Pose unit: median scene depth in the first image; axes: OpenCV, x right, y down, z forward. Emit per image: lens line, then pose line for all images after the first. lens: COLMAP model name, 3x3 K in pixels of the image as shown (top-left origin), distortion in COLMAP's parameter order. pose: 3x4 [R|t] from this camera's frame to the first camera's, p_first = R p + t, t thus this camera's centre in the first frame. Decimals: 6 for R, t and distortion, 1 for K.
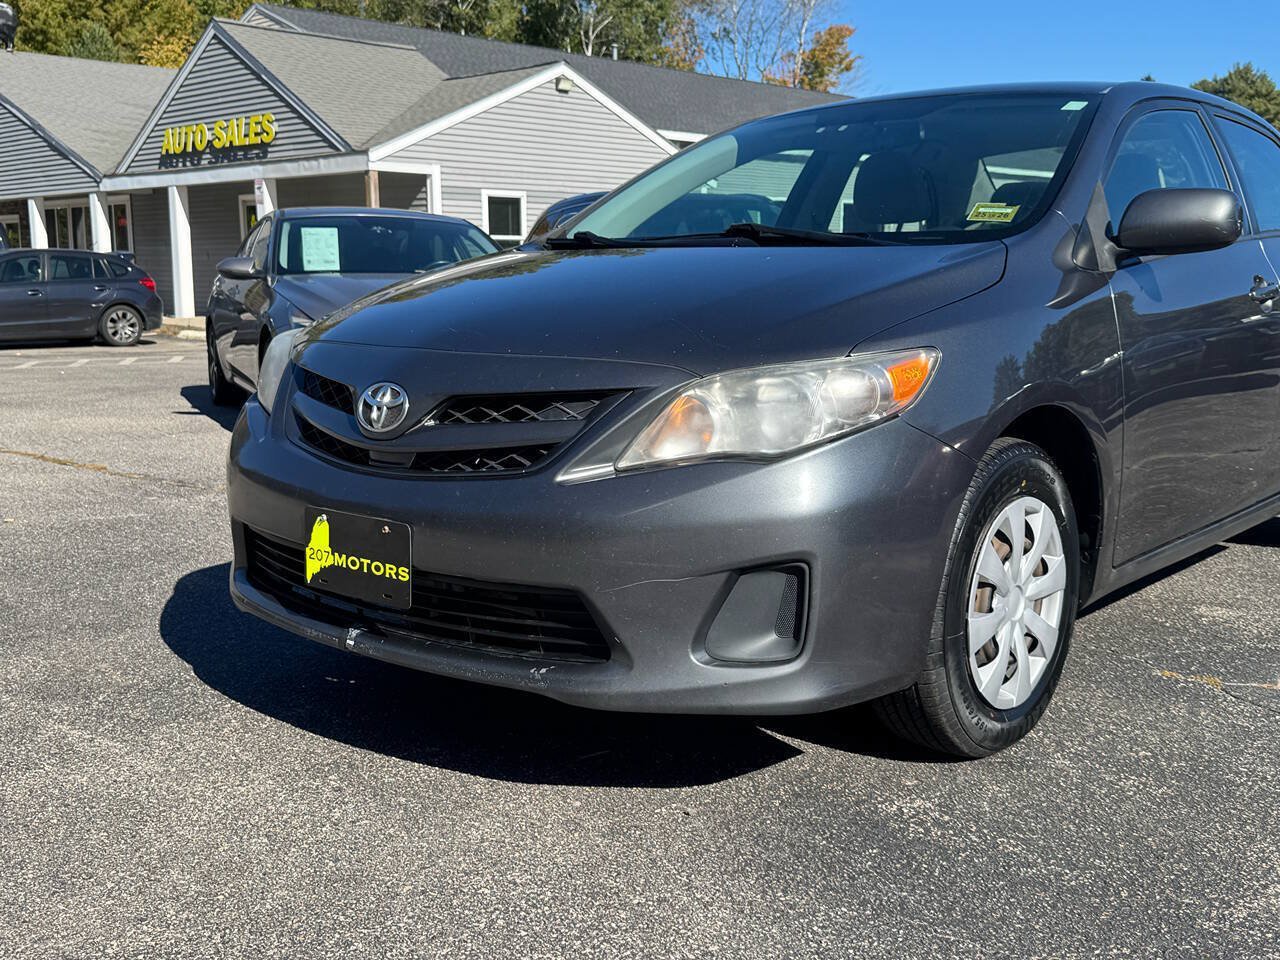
lens RADIAL K [[1332.8, 0, 640.0], [0, 1332.8, 480.0], [0, 0, 1]] dist [0.199750, -0.507433]
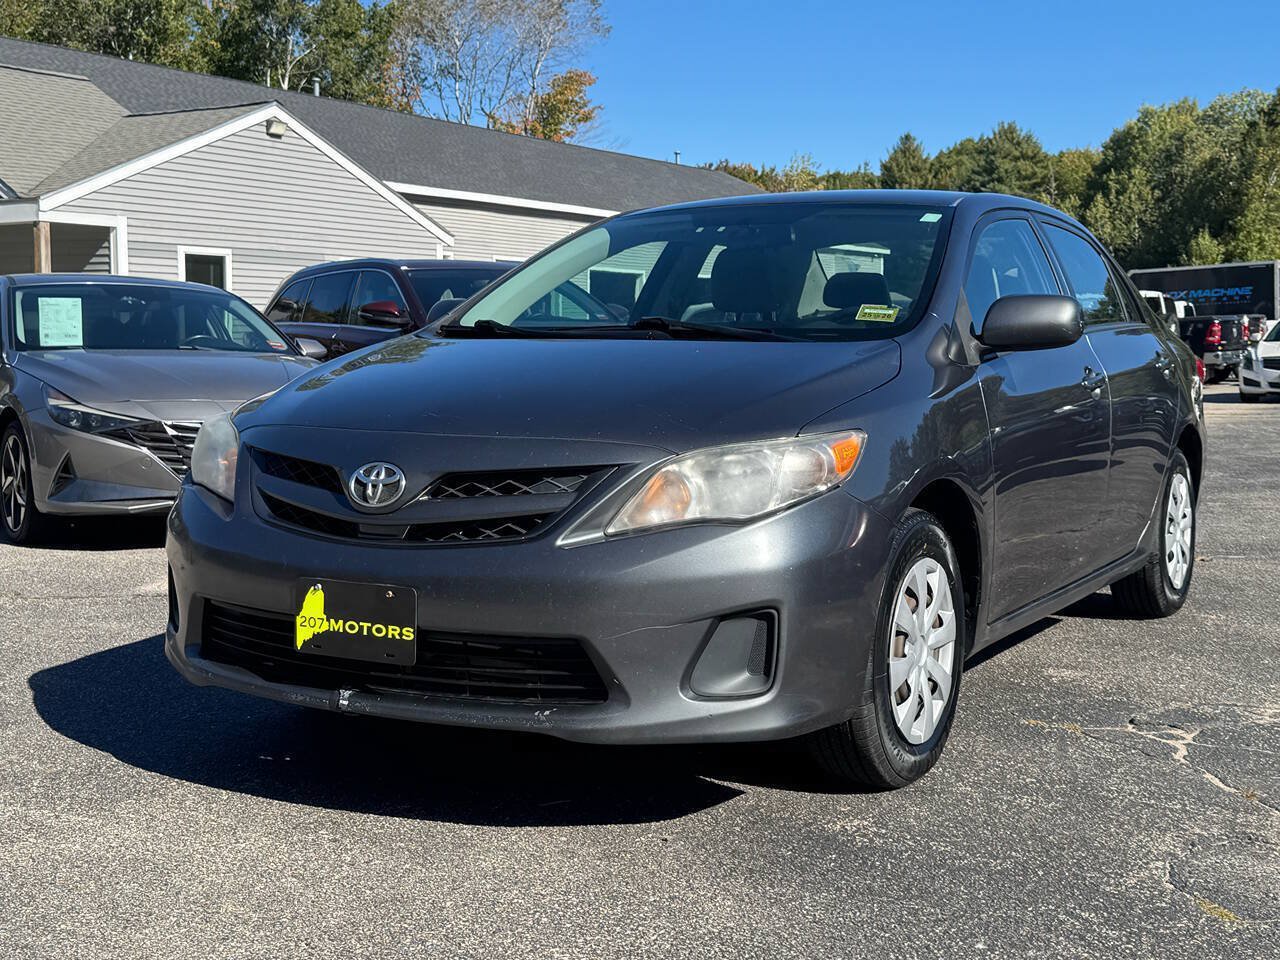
lens RADIAL K [[1614.8, 0, 635.1], [0, 1614.8, 454.8], [0, 0, 1]] dist [0.190264, -0.462538]
pose [[0.982561, -0.005143, 0.185869, -0.223016], [0.020839, 0.996366, -0.082589, 0.034722], [-0.184769, 0.085022, 0.979097, -0.335334]]
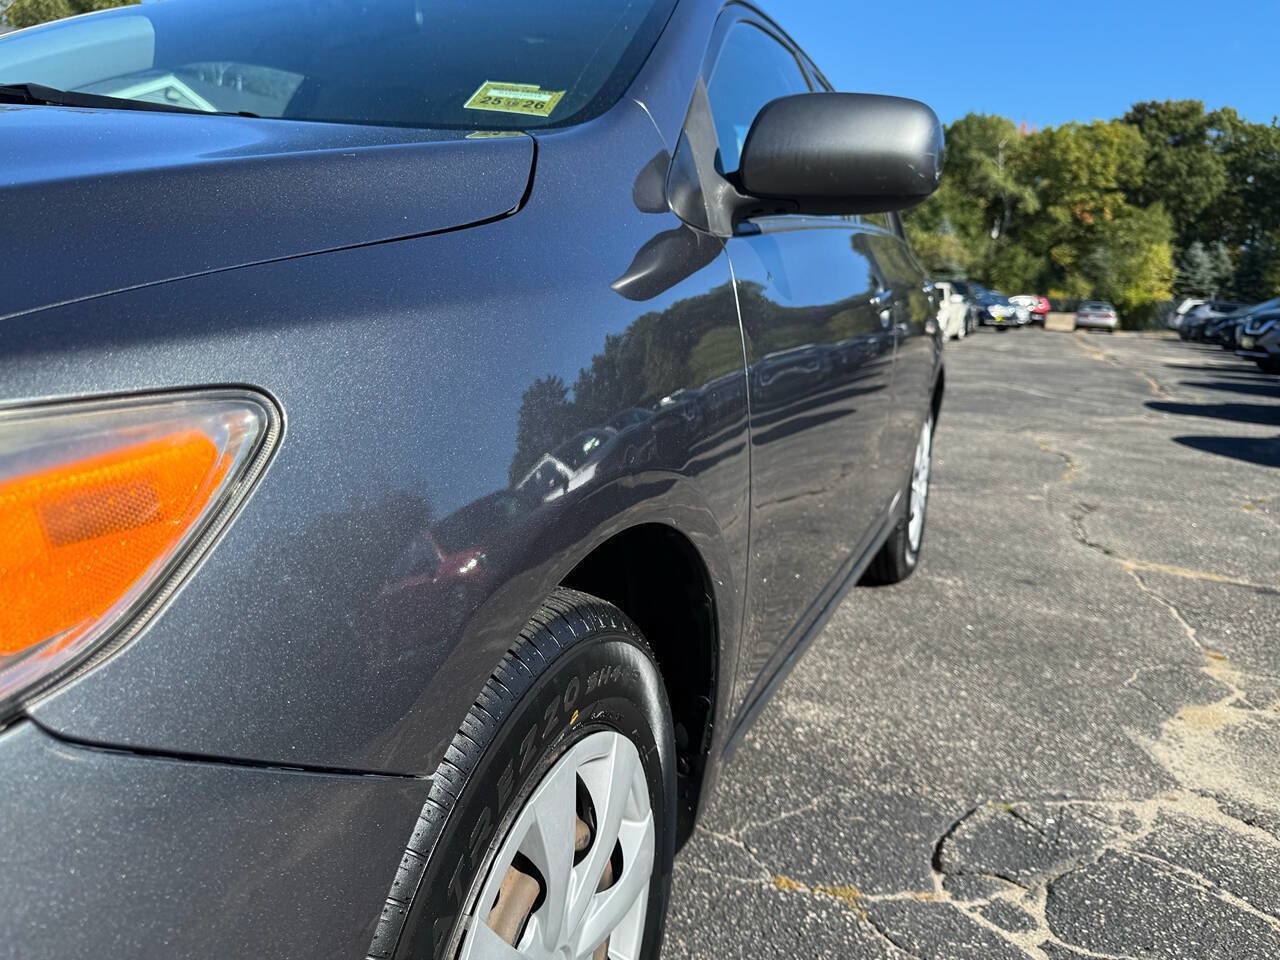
lens RADIAL K [[1007.6, 0, 640.0], [0, 1007.6, 480.0], [0, 0, 1]] dist [-0.000665, 0.002464]
pose [[0.941533, -0.005444, 0.336876, 0.202036], [-0.007037, 0.999334, 0.035816, -0.079846], [-0.336847, -0.036092, 0.940868, 0.713875]]
